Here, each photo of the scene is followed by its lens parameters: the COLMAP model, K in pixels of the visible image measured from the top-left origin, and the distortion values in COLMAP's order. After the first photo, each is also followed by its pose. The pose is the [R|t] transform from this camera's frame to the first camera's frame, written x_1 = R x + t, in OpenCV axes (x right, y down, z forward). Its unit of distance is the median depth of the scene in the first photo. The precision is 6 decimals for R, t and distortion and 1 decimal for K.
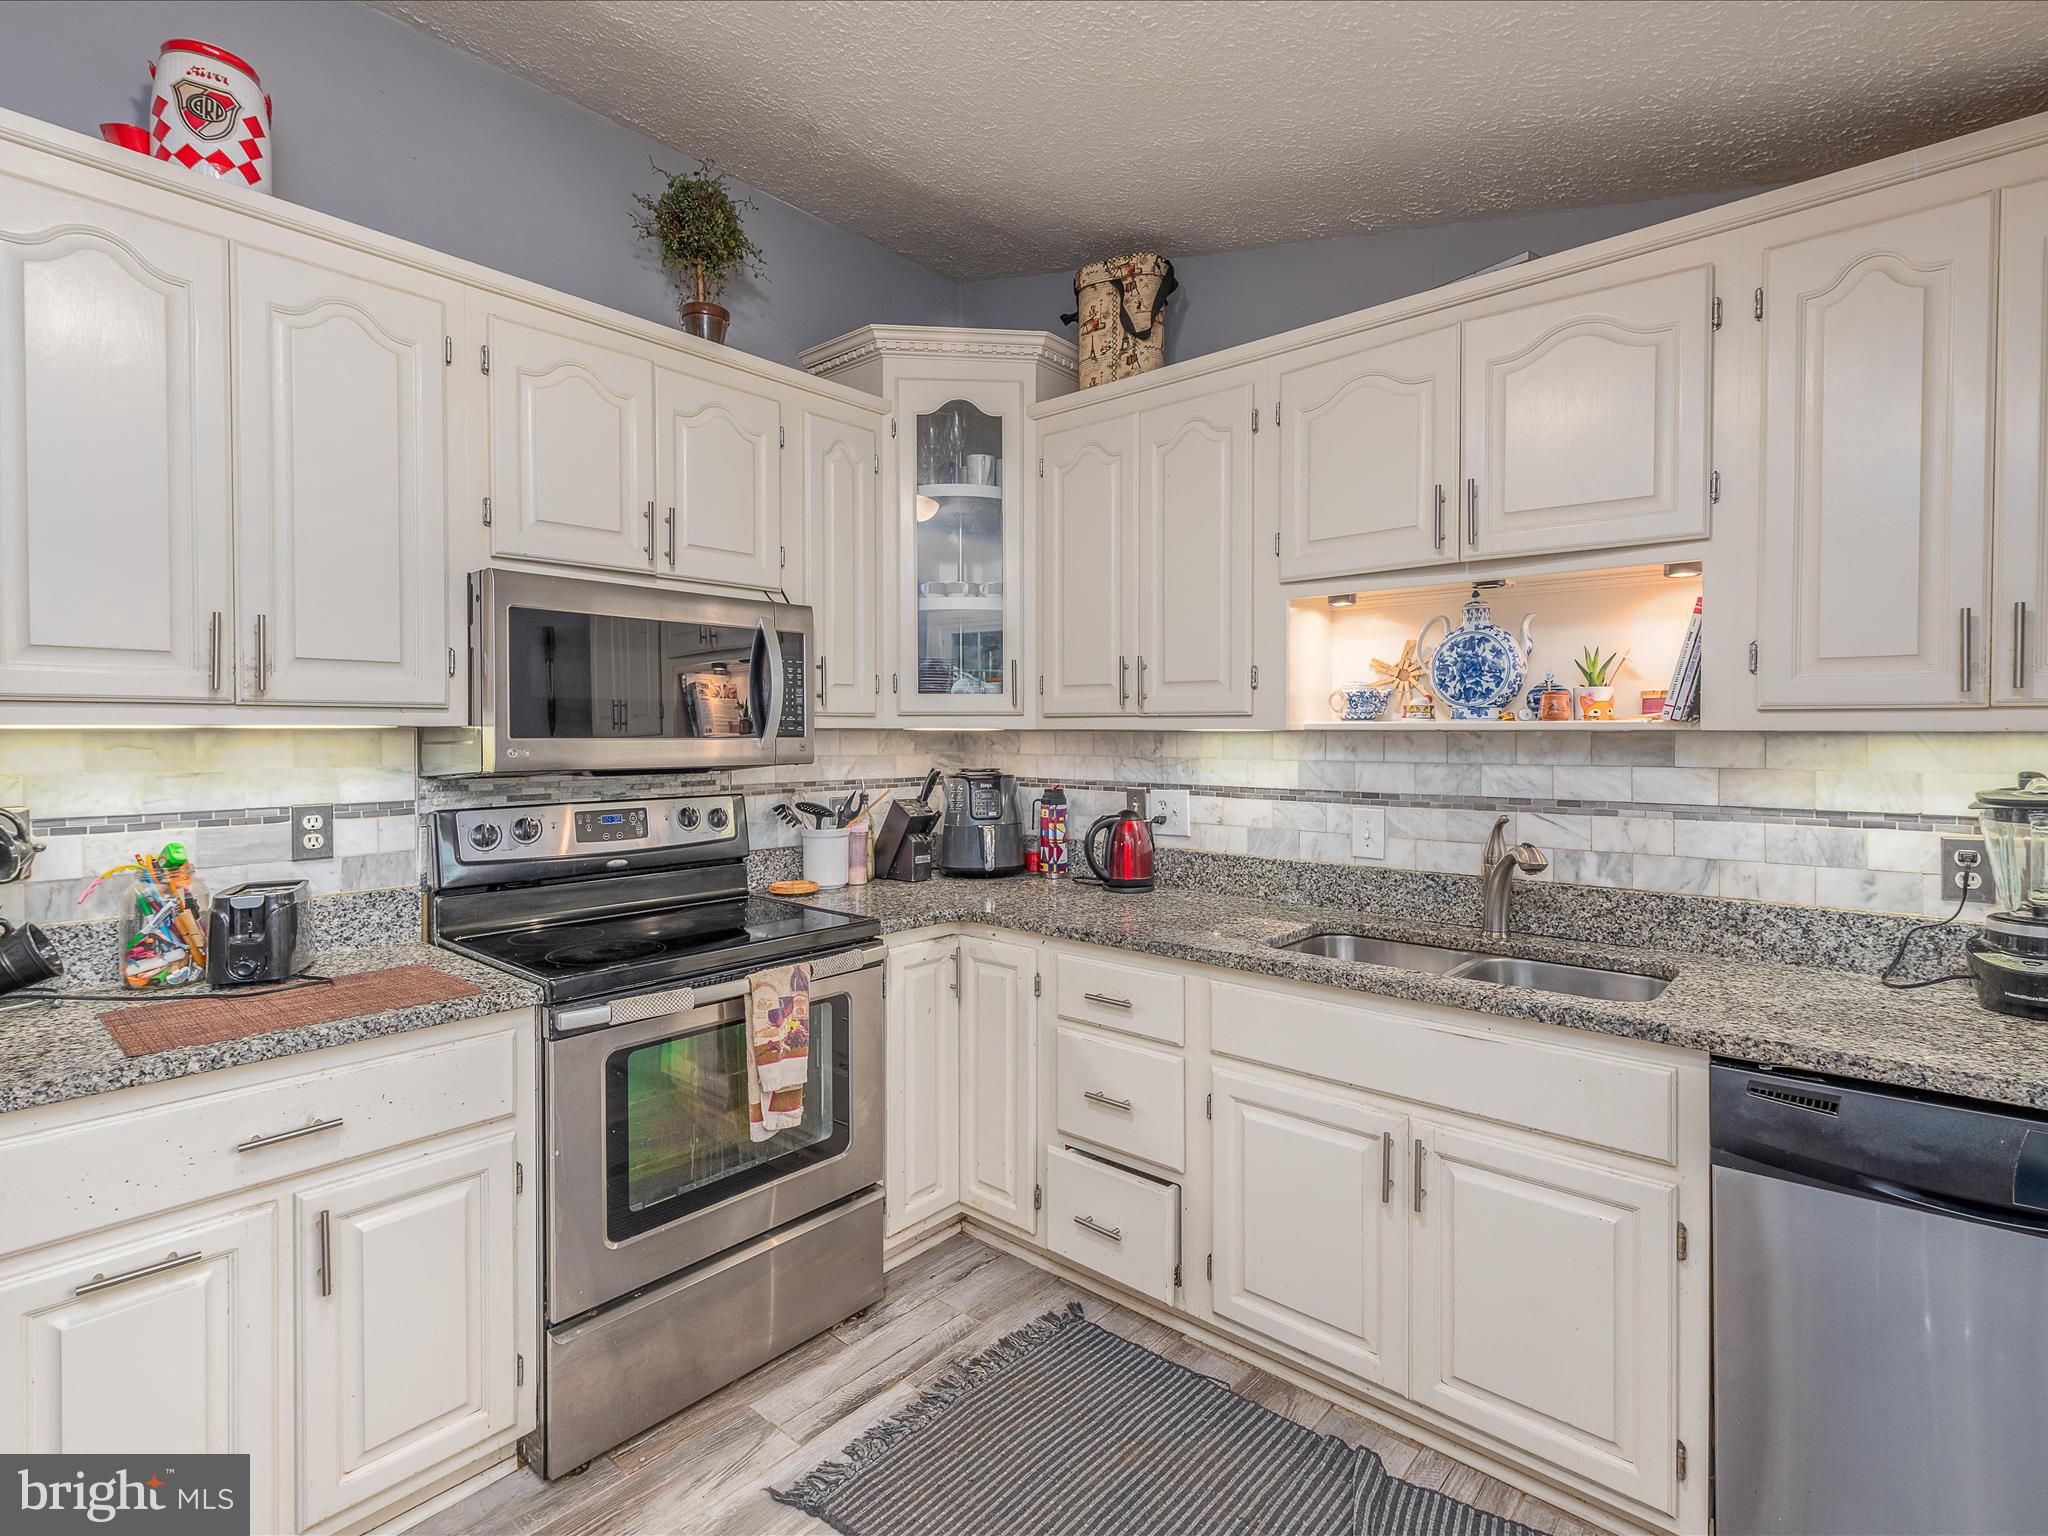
lens RADIAL K [[999.0, 0, 1023.8], [0, 999.0, 745.0], [0, 0, 1]] dist [0.001409, -0.000005]
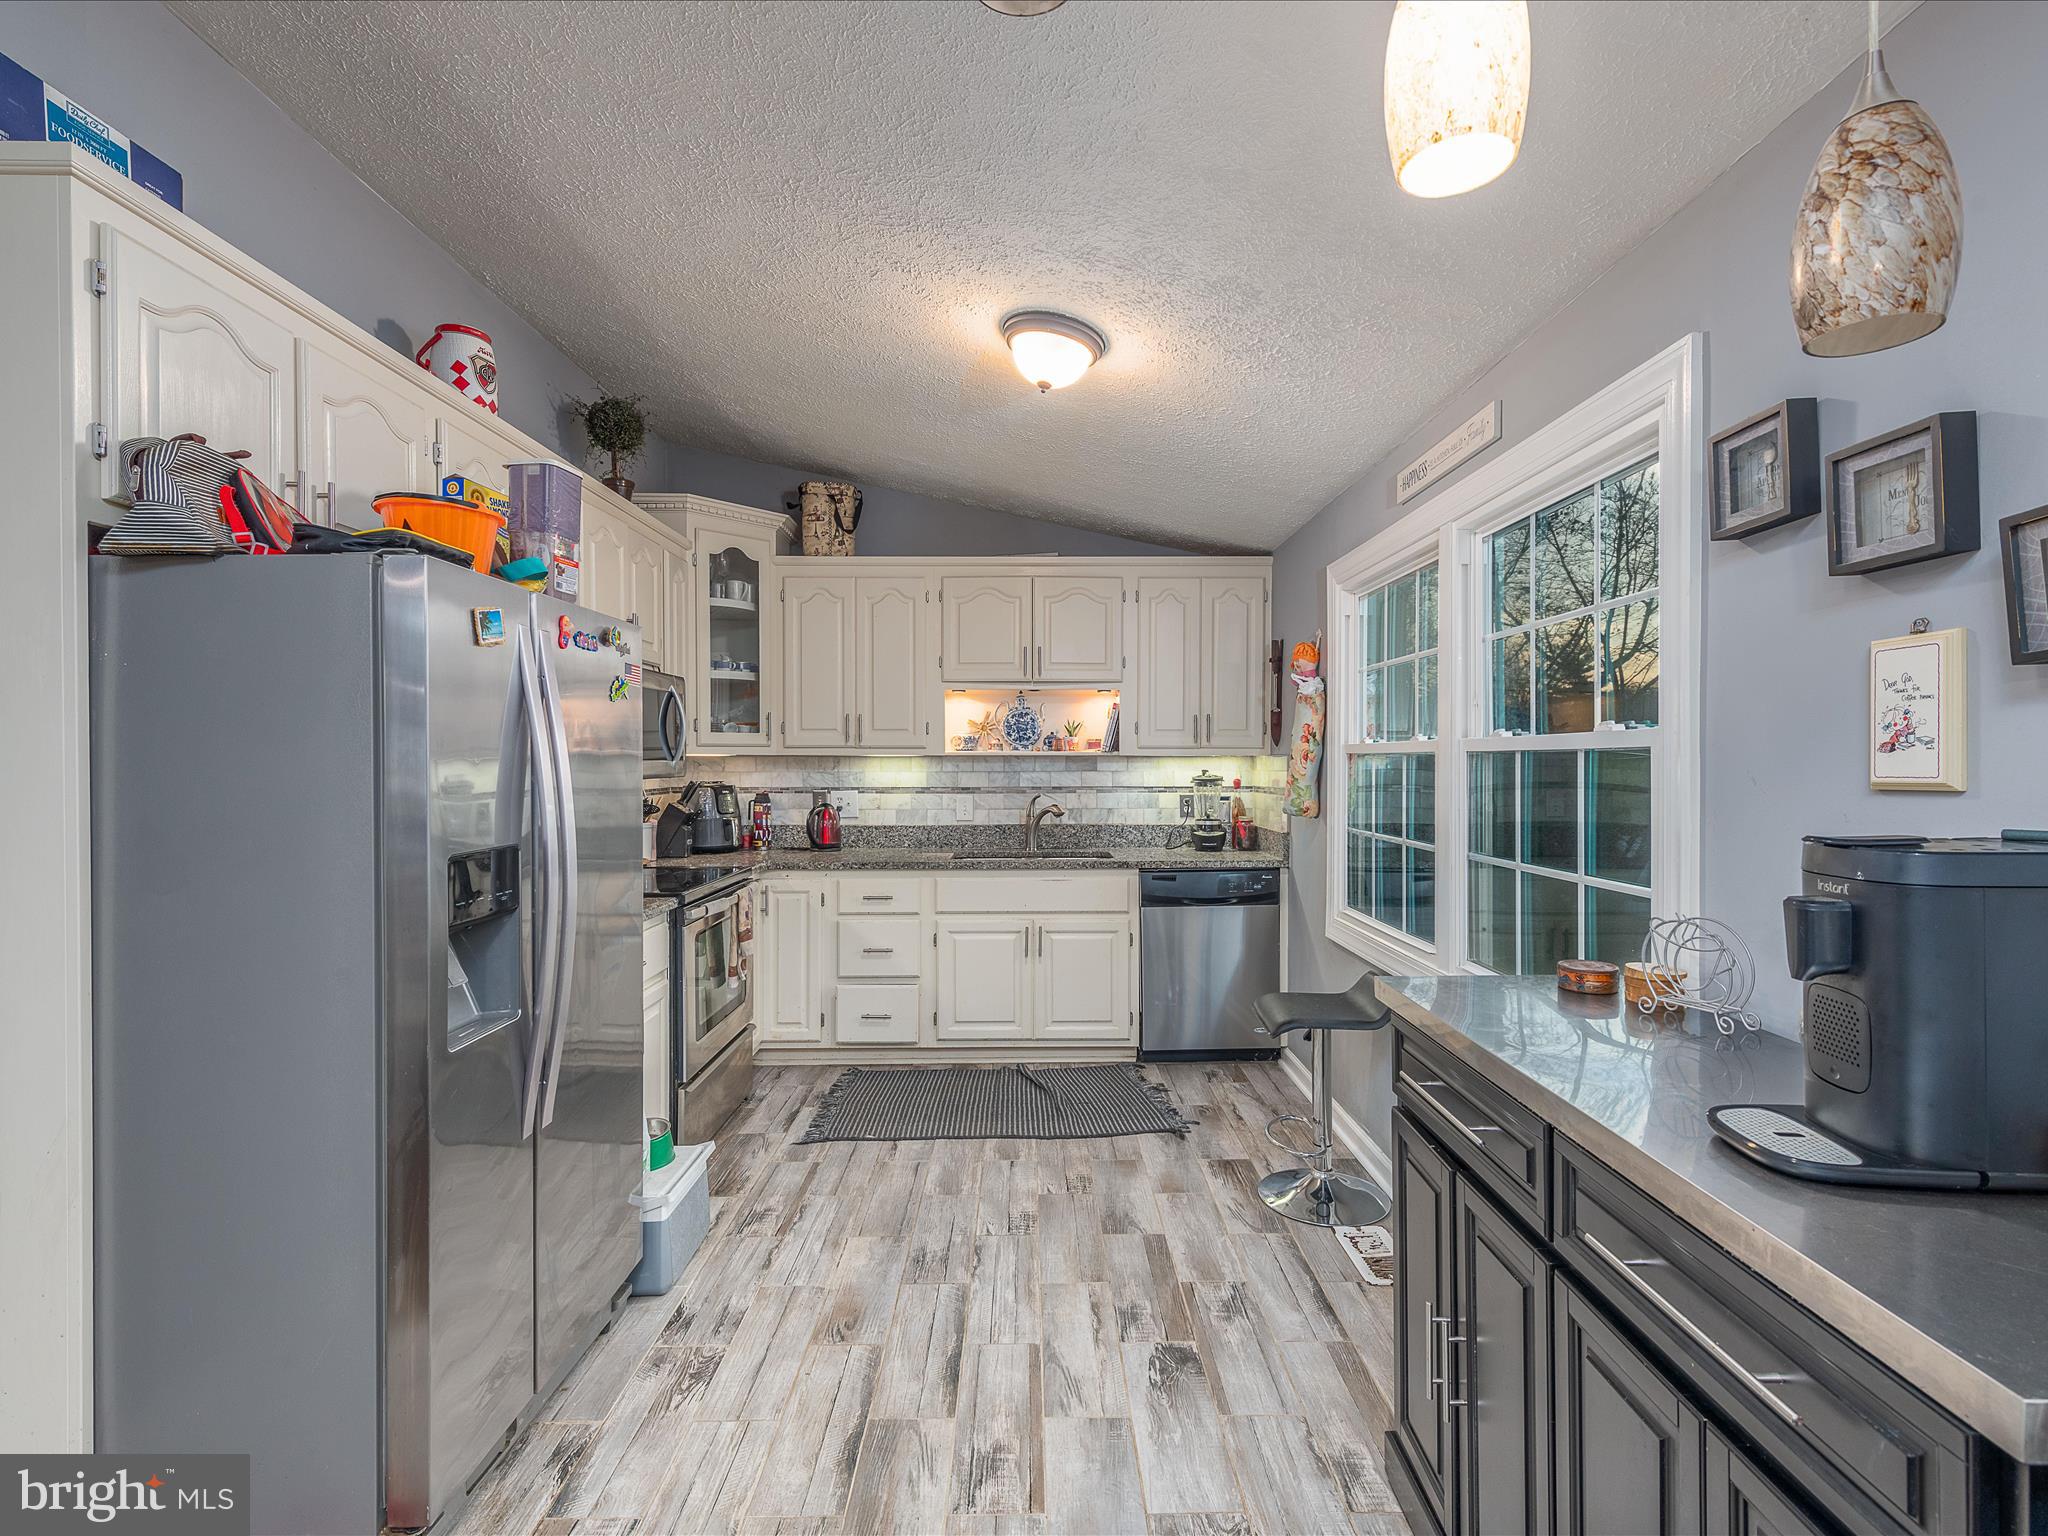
lens RADIAL K [[999.0, 0, 1026.2], [0, 999.0, 760.5], [0, 0, 1]] dist [0.001409, -0.000005]
pose [[0.751348, -0.002847, 0.659900, -0.951766], [0.010775, 0.999910, -0.007954, 0.013206], [-0.659819, 0.013087, 0.751311, -0.615548]]
